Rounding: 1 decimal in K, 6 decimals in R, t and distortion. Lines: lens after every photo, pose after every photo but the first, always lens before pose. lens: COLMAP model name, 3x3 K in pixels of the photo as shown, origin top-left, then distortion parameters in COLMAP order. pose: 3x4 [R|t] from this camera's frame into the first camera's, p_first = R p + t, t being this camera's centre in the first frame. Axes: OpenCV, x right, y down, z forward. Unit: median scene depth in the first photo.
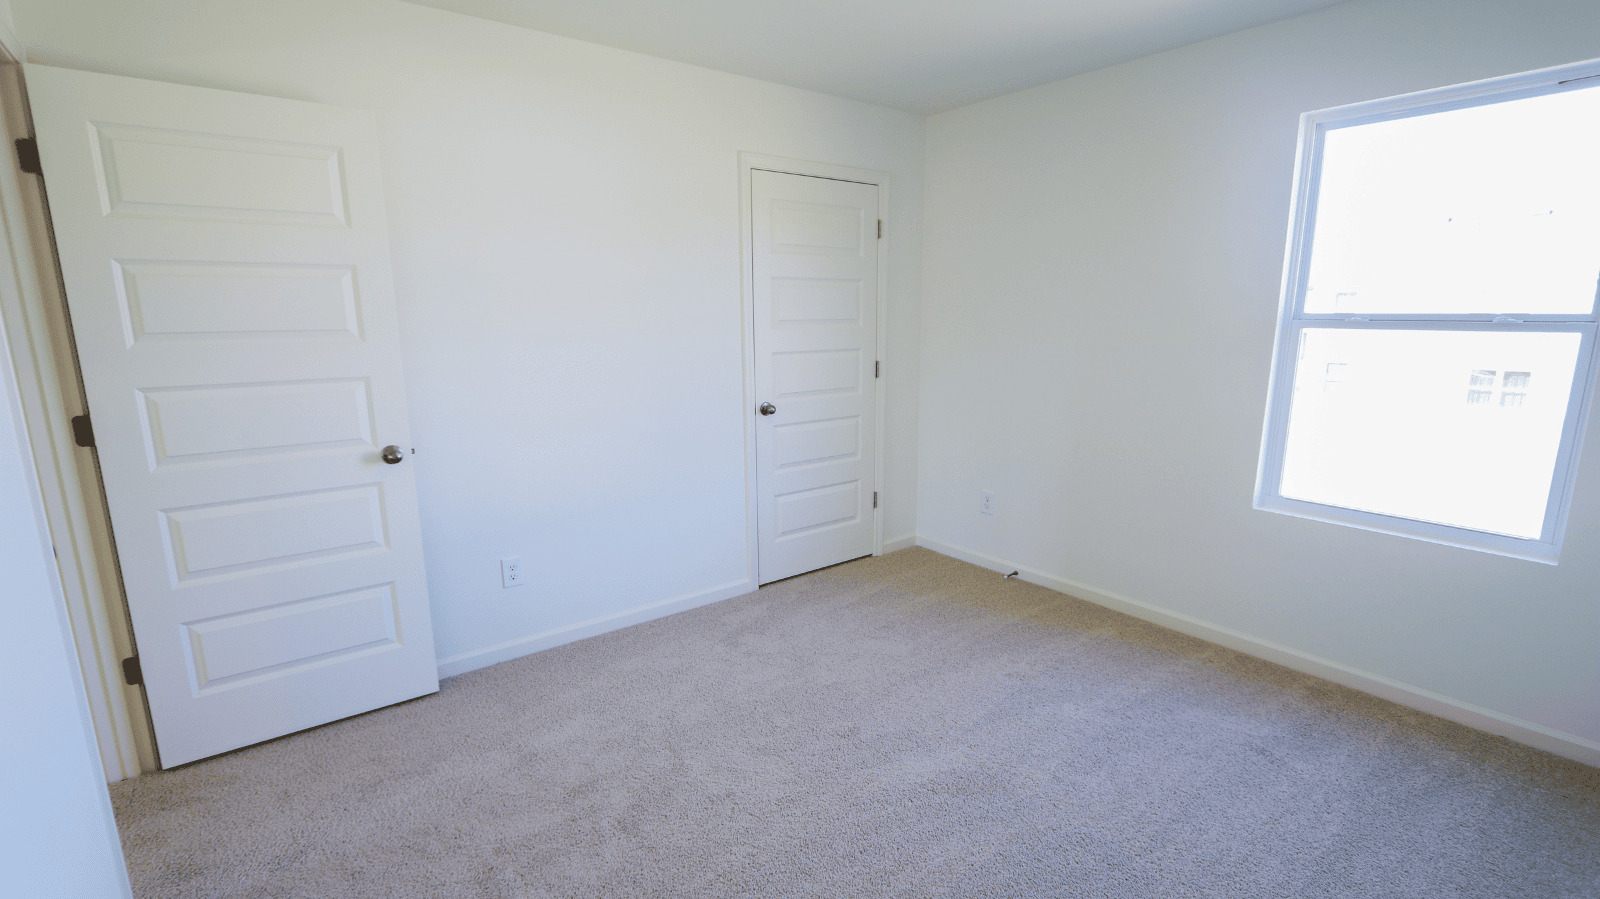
lens RADIAL K [[733.7, 0, 798.9], [0, 733.7, 466.3], [0, 0, 1]] dist [-0.017277, 0.002859]
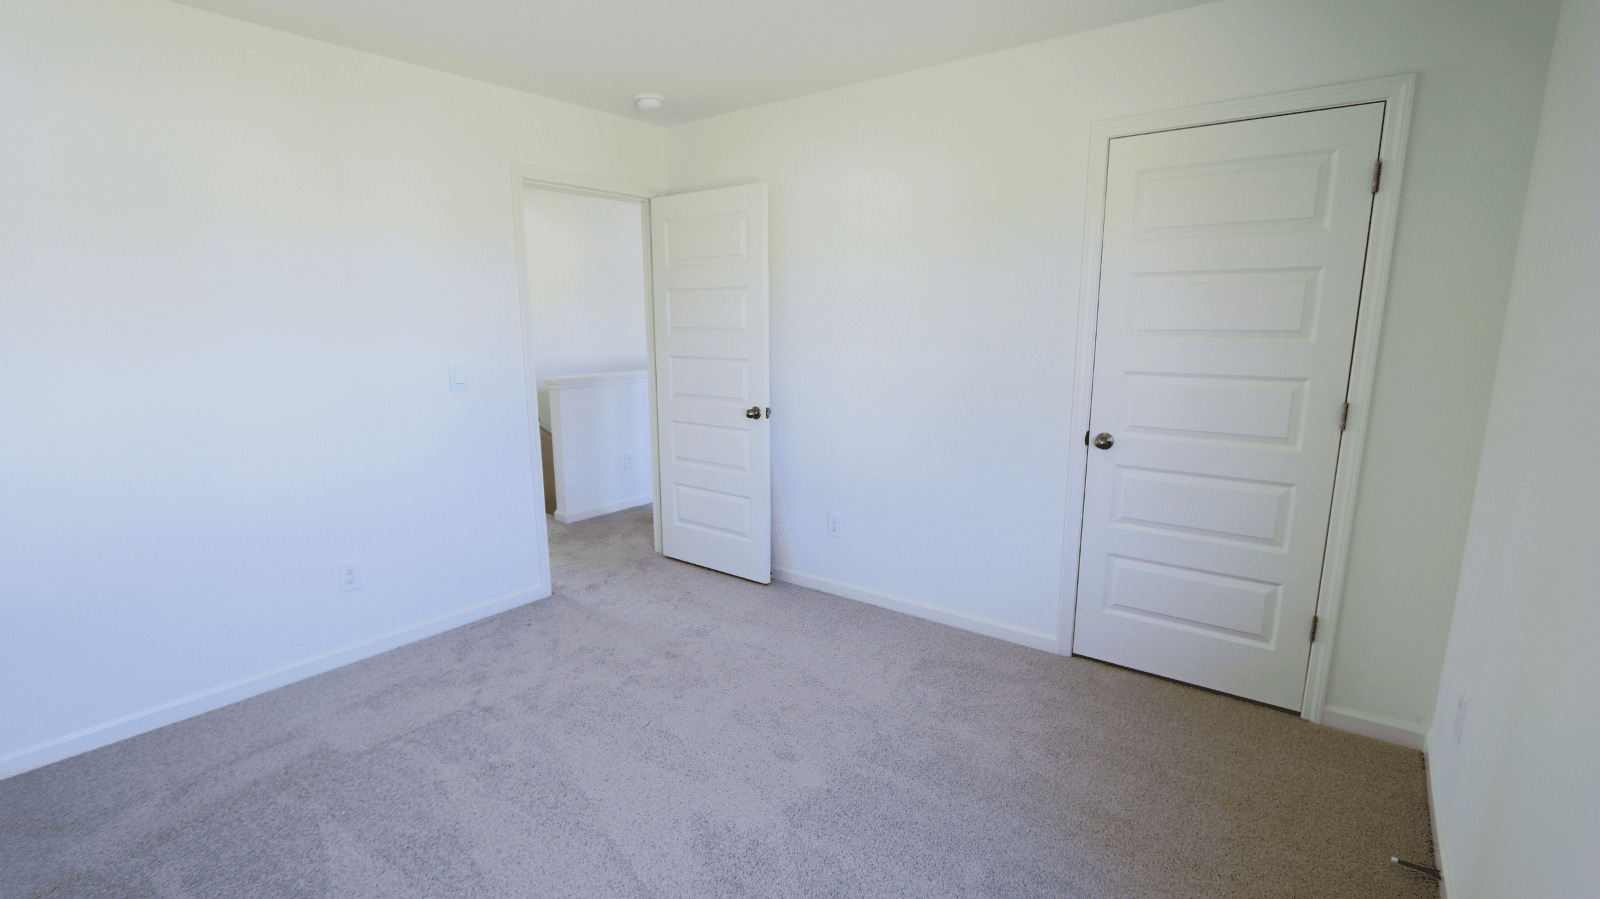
lens RADIAL K [[733.7, 0, 798.9], [0, 733.7, 466.3], [0, 0, 1]] dist [-0.017277, 0.002859]
pose [[0.260521, 0.198425, -0.944858, 0.586301], [-0.199138, 0.968652, 0.148515, -0.097774], [0.944708, 0.149466, 0.291868, 0.440574]]
